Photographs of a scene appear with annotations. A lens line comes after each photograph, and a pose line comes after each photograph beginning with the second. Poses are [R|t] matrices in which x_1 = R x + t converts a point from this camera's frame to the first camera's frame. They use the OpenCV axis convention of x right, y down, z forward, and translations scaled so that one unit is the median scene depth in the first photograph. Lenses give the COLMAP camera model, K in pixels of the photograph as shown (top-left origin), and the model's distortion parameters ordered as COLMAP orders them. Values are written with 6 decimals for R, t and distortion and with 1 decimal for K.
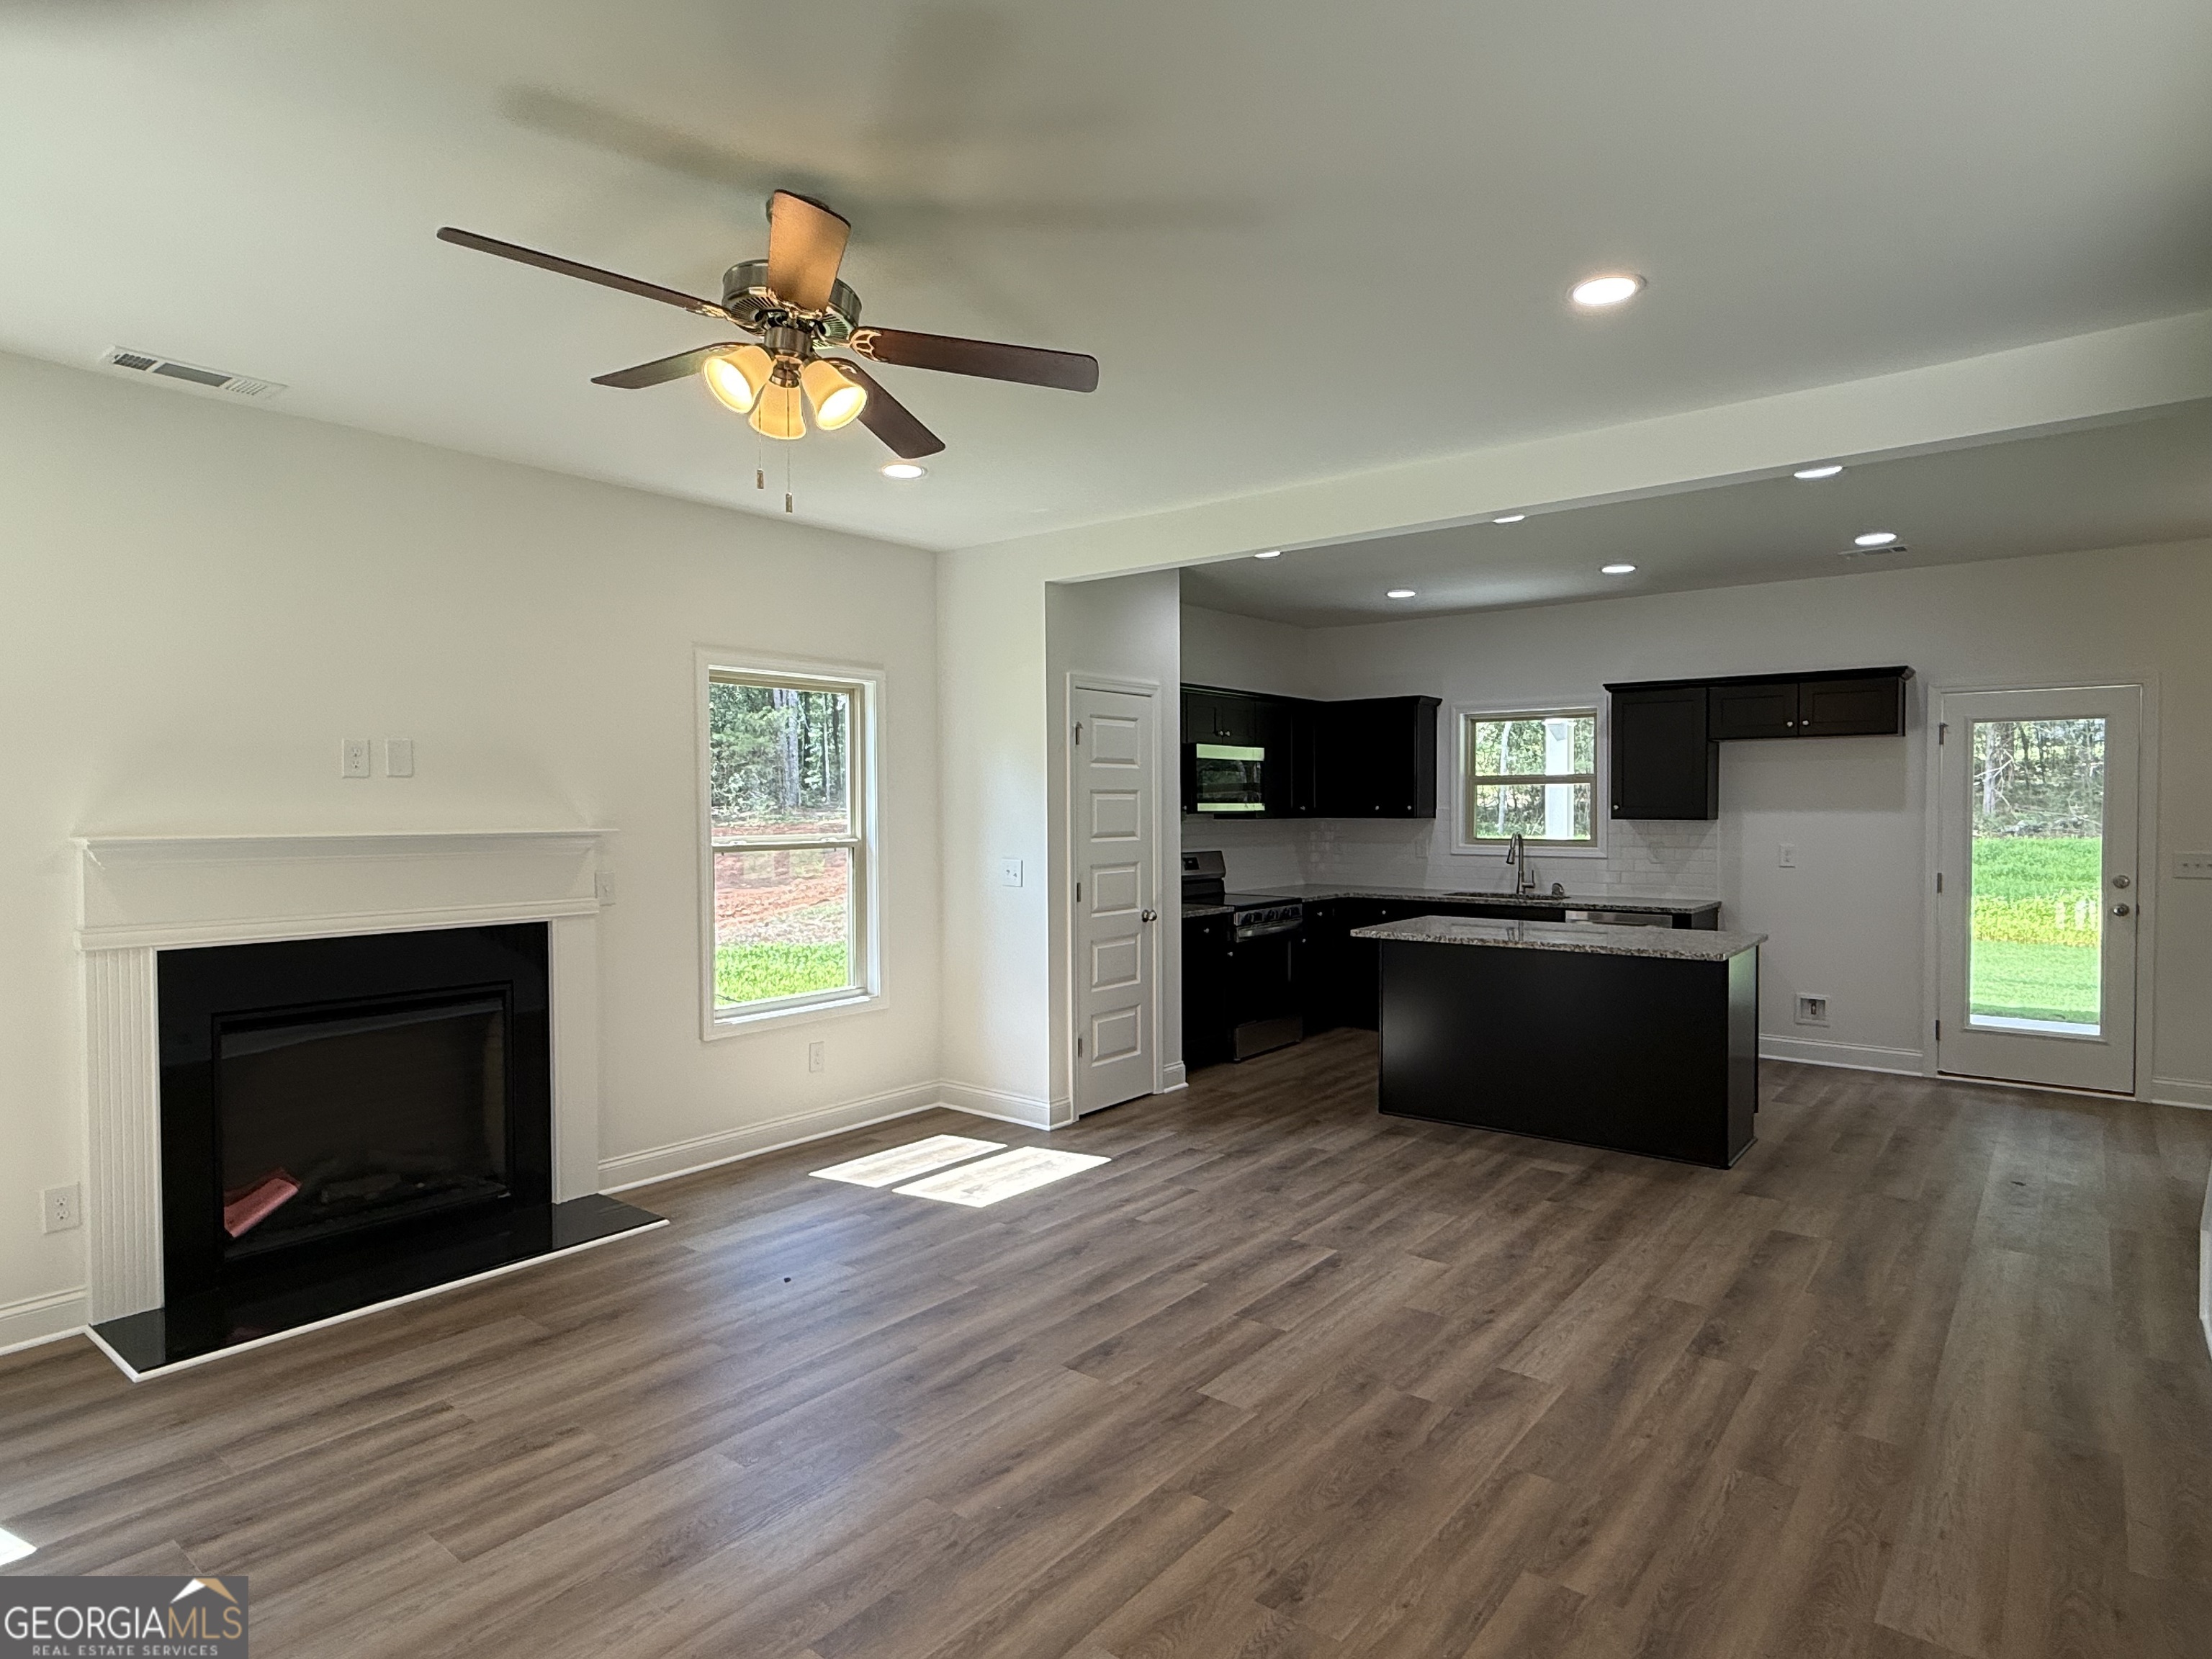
lens RADIAL K [[1227.3, 0, 1098.4], [0, 1227.3, 808.7], [0, 0, 1]] dist [-0.000986, -0.003144]
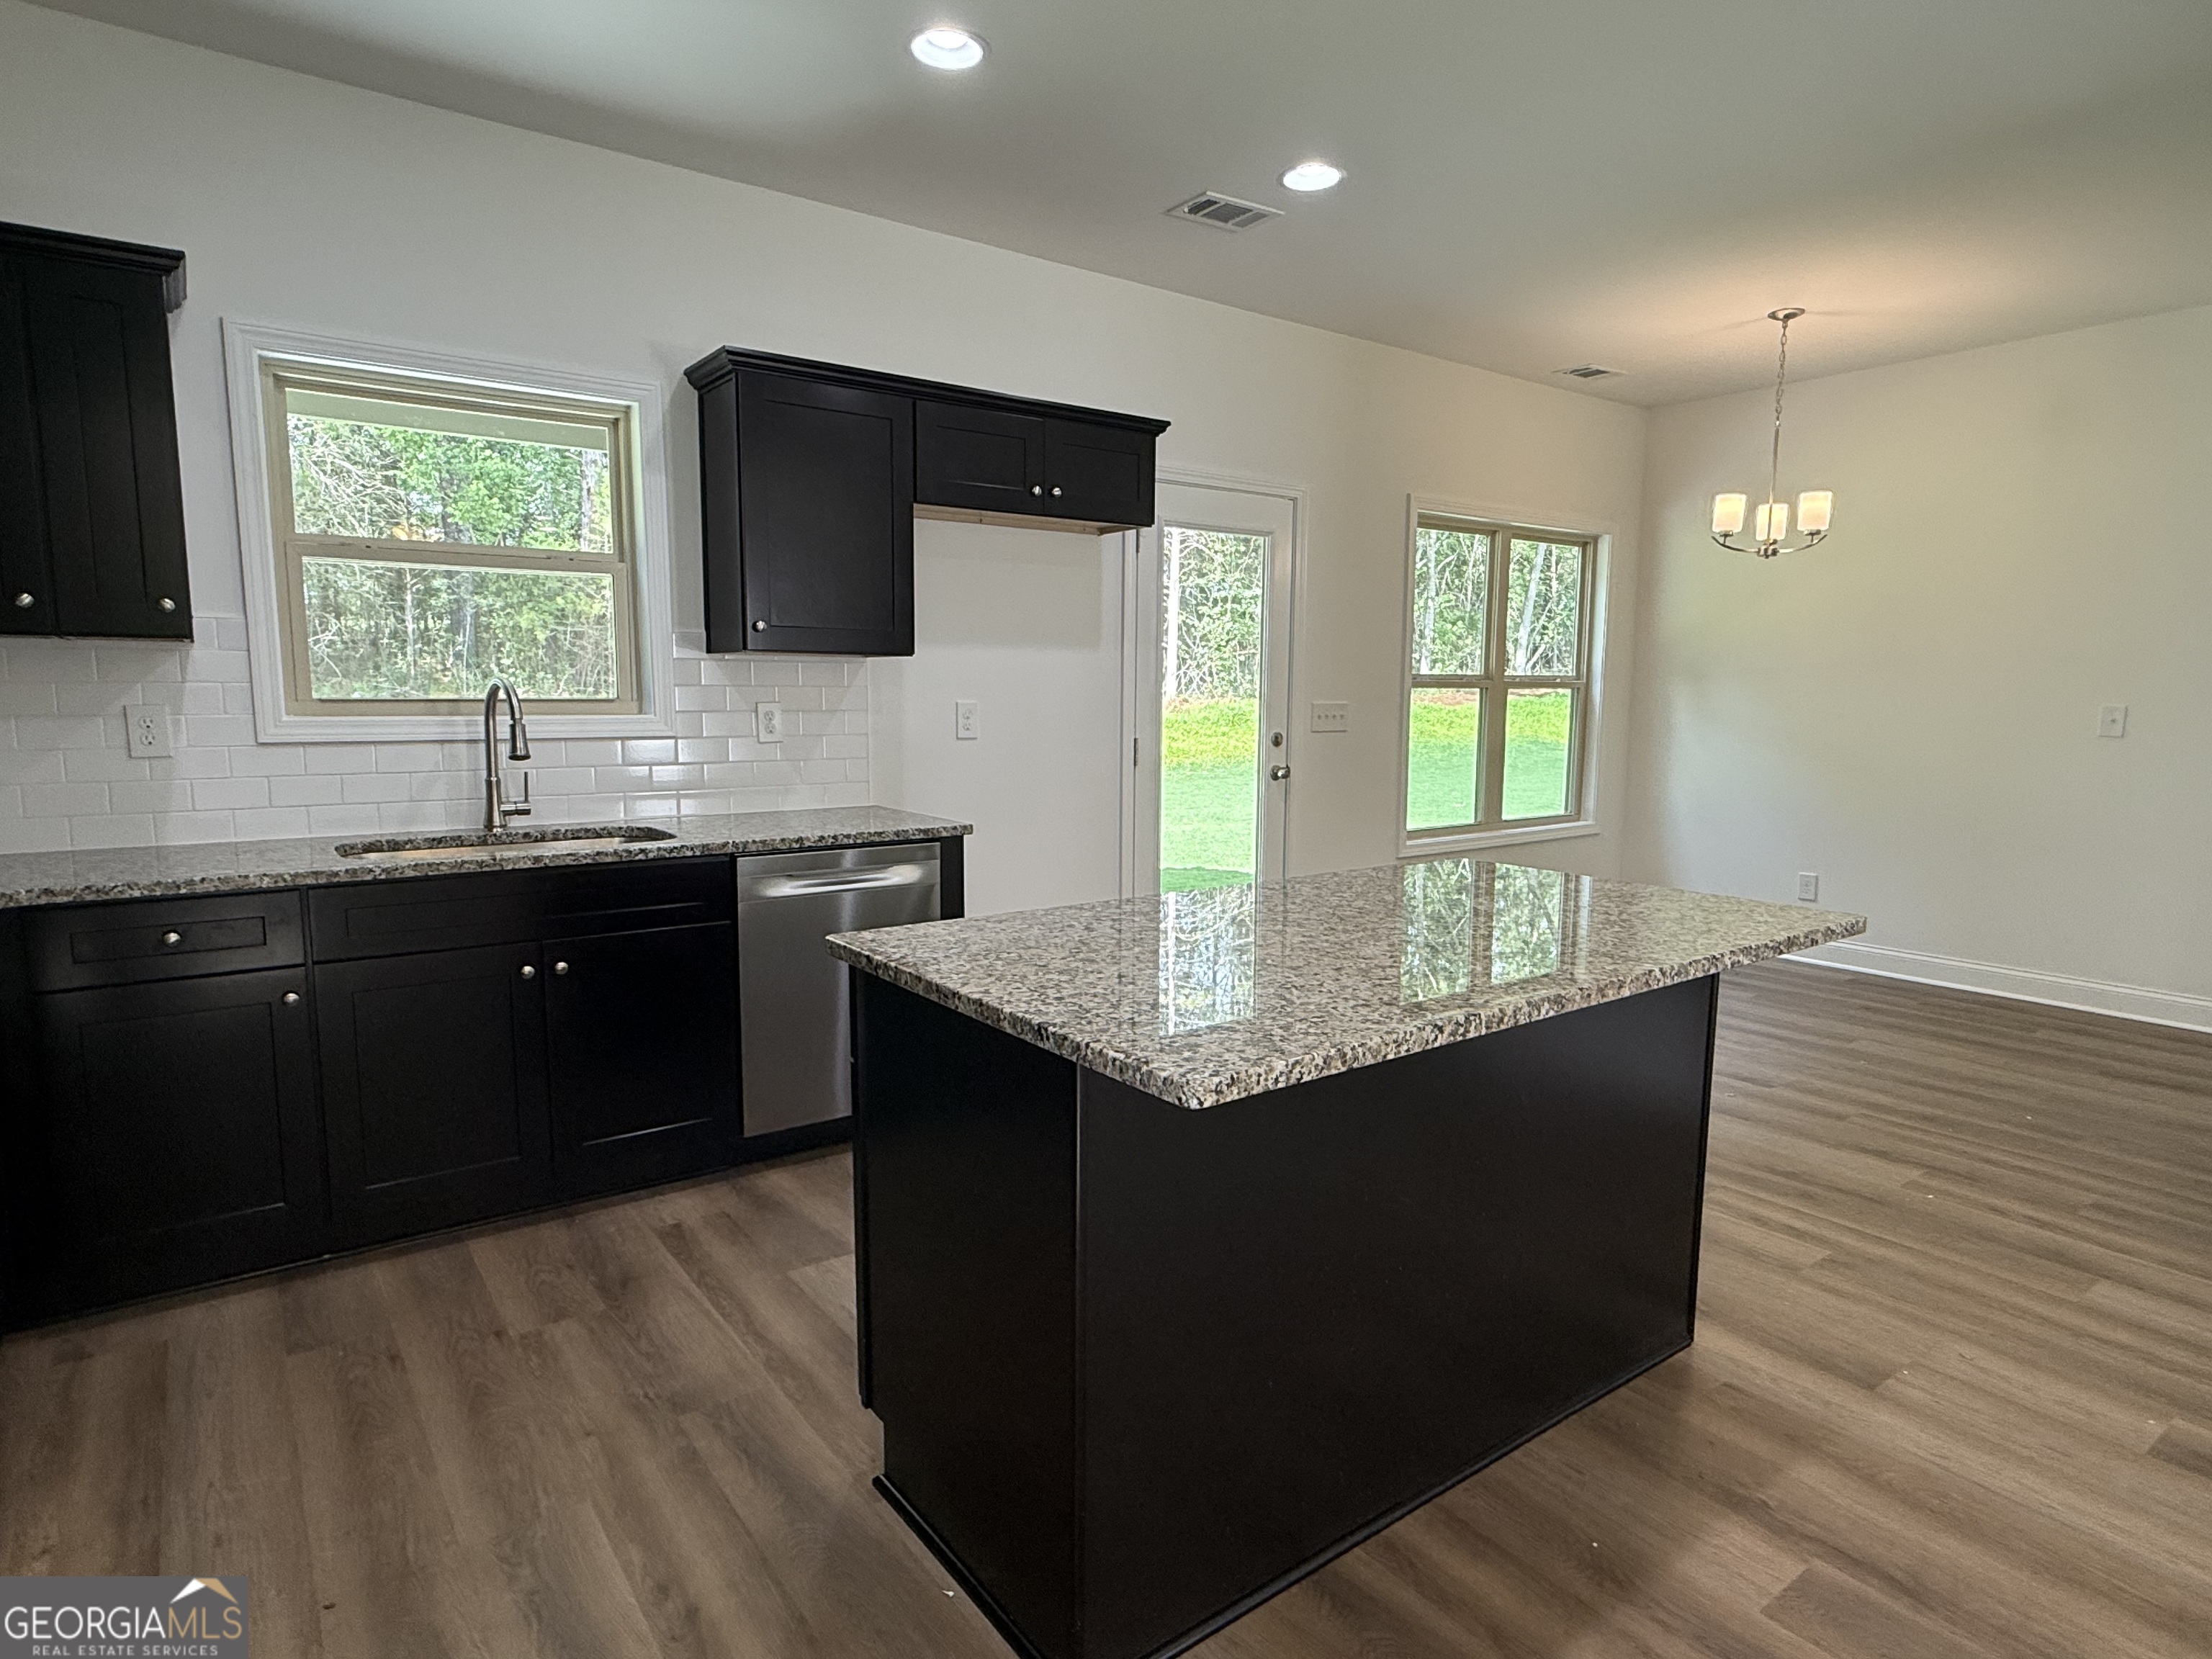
lens RADIAL K [[1227.3, 0, 1113.9], [0, 1227.3, 838.9], [0, 0, 1]] dist [-0.000986, -0.003144]
pose [[0.252933, -0.115067, 0.960617, -0.003394], [-0.004554, 0.992750, 0.120115, 0.034919], [-0.967473, -0.034756, 0.250575, 1.155994]]
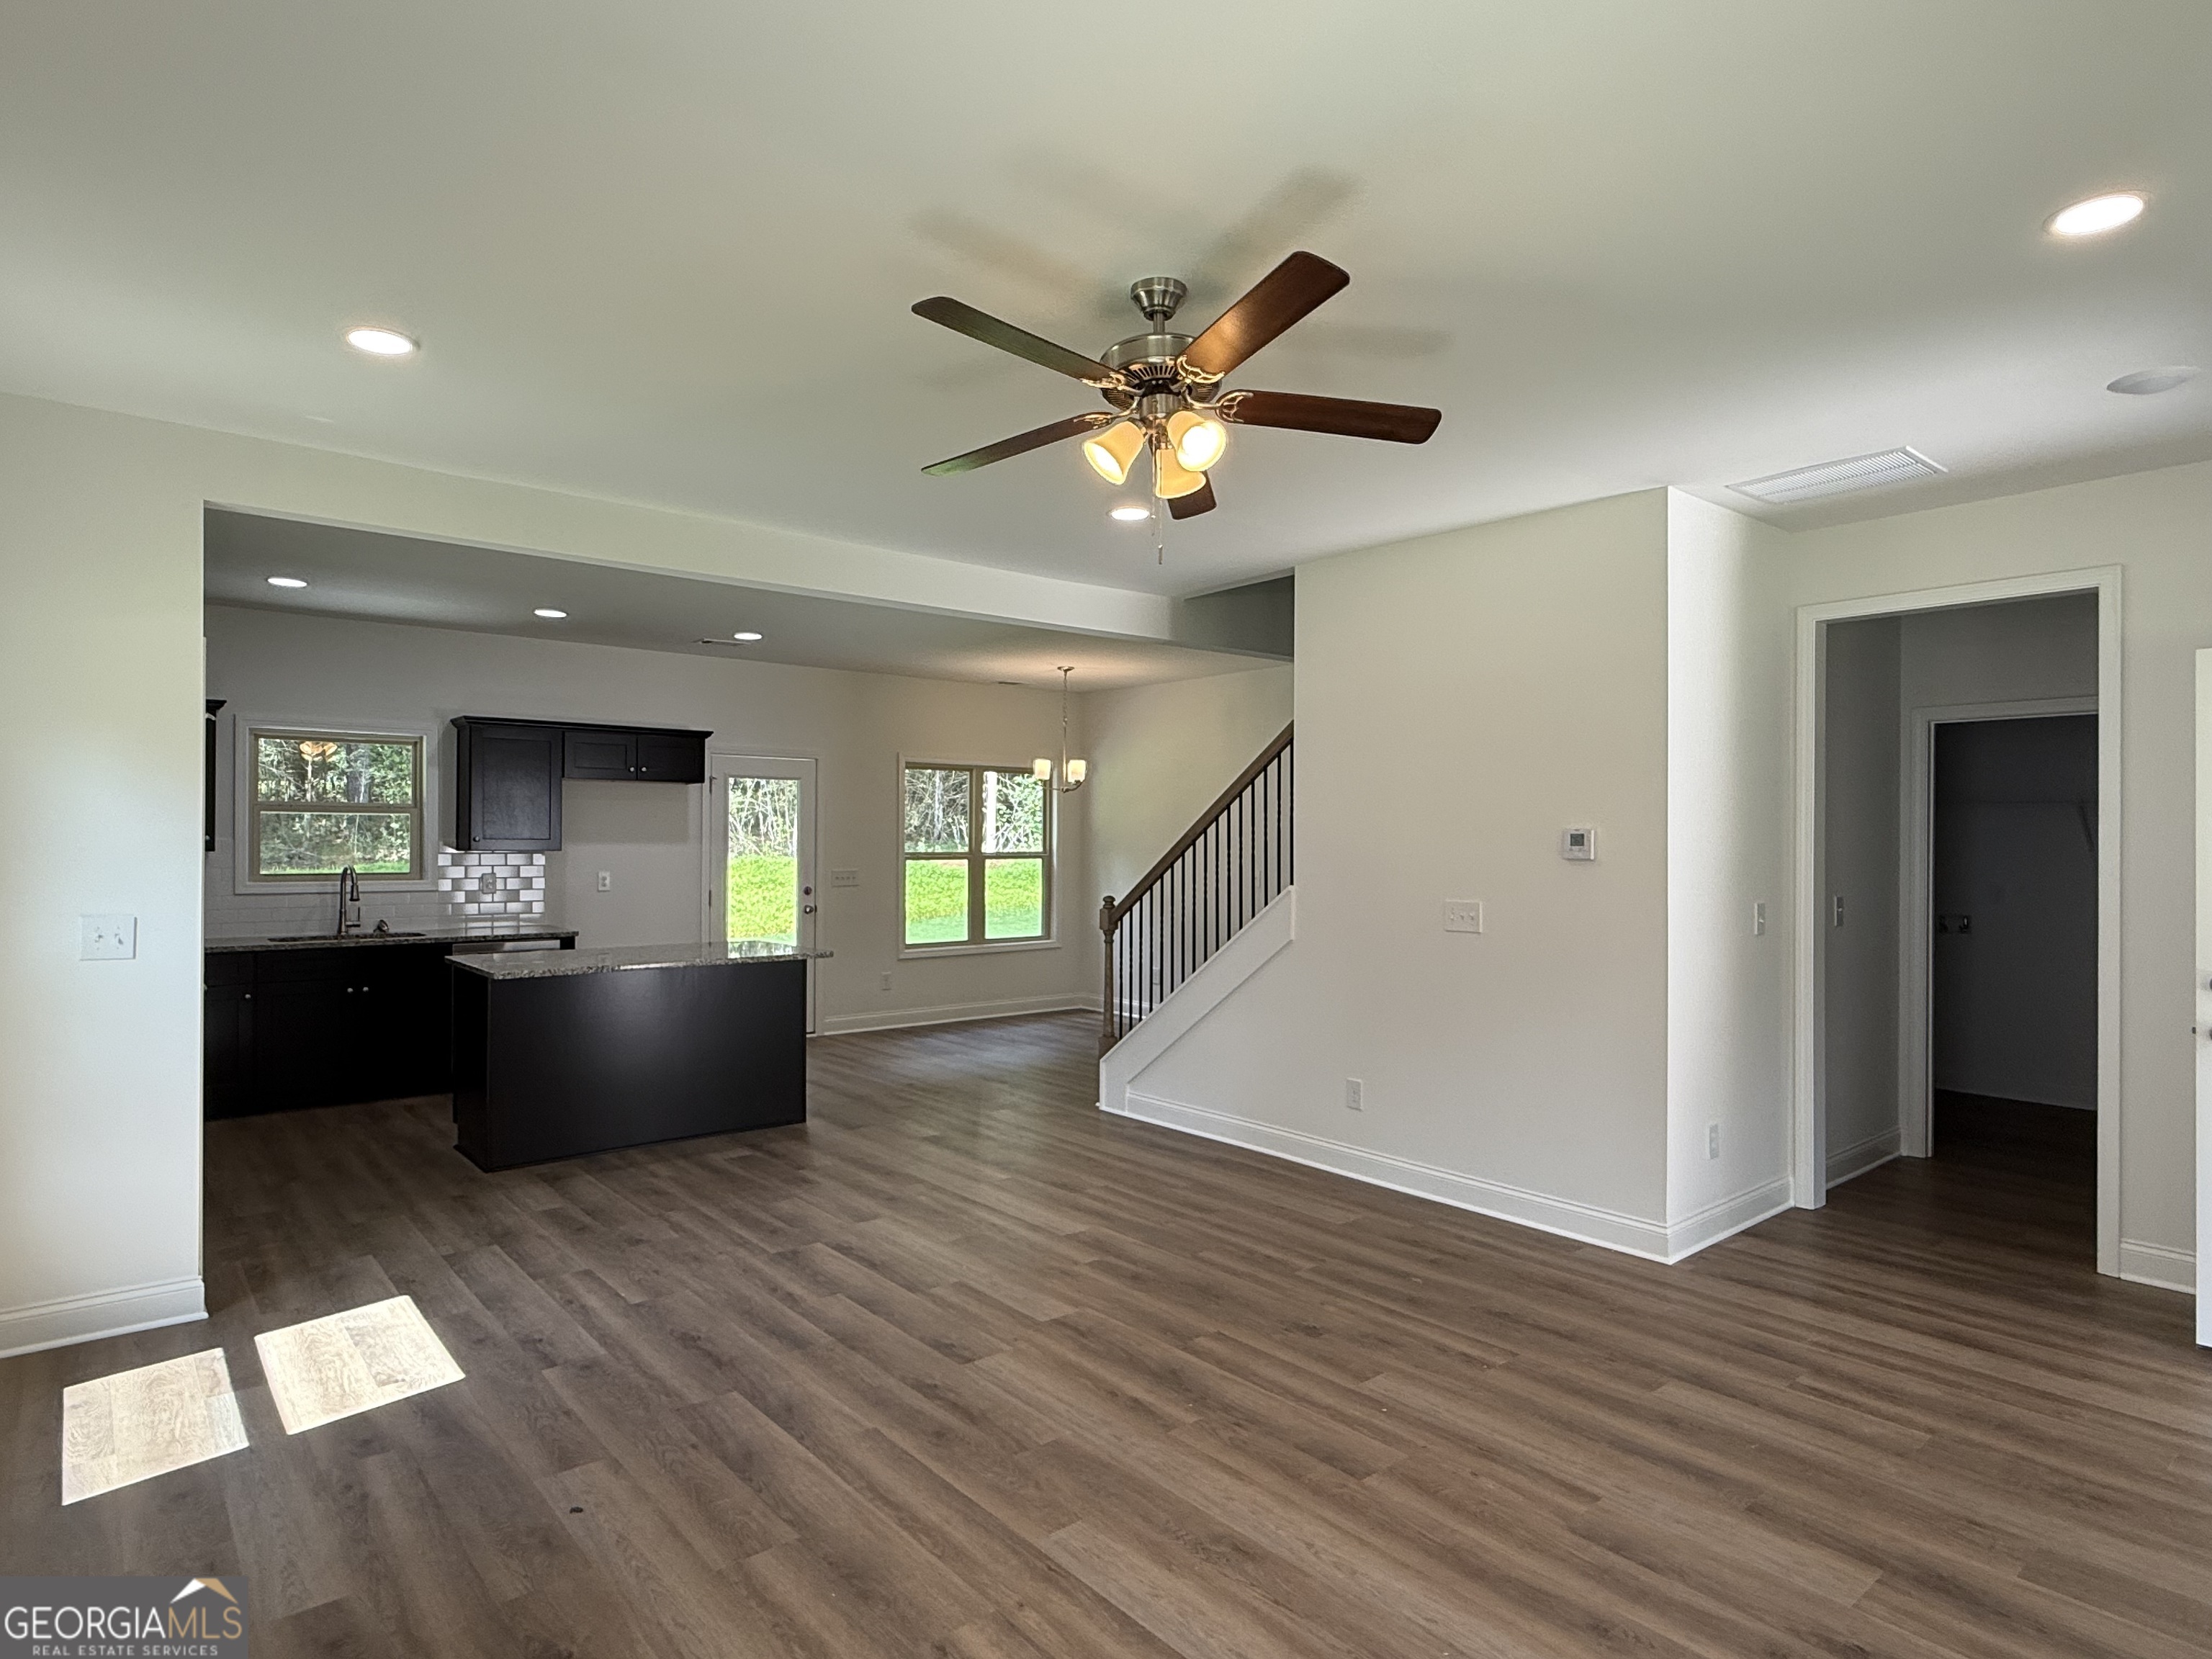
lens RADIAL K [[1227.3, 0, 1101.8], [0, 1227.3, 830.5], [0, 0, 1]] dist [-0.000986, -0.003144]
pose [[0.195143, 0.011103, 0.980712, -0.717509], [-0.000773, 0.999937, -0.011167, 0.003992], [-0.980774, 0.001421, 0.195139, 0.463067]]
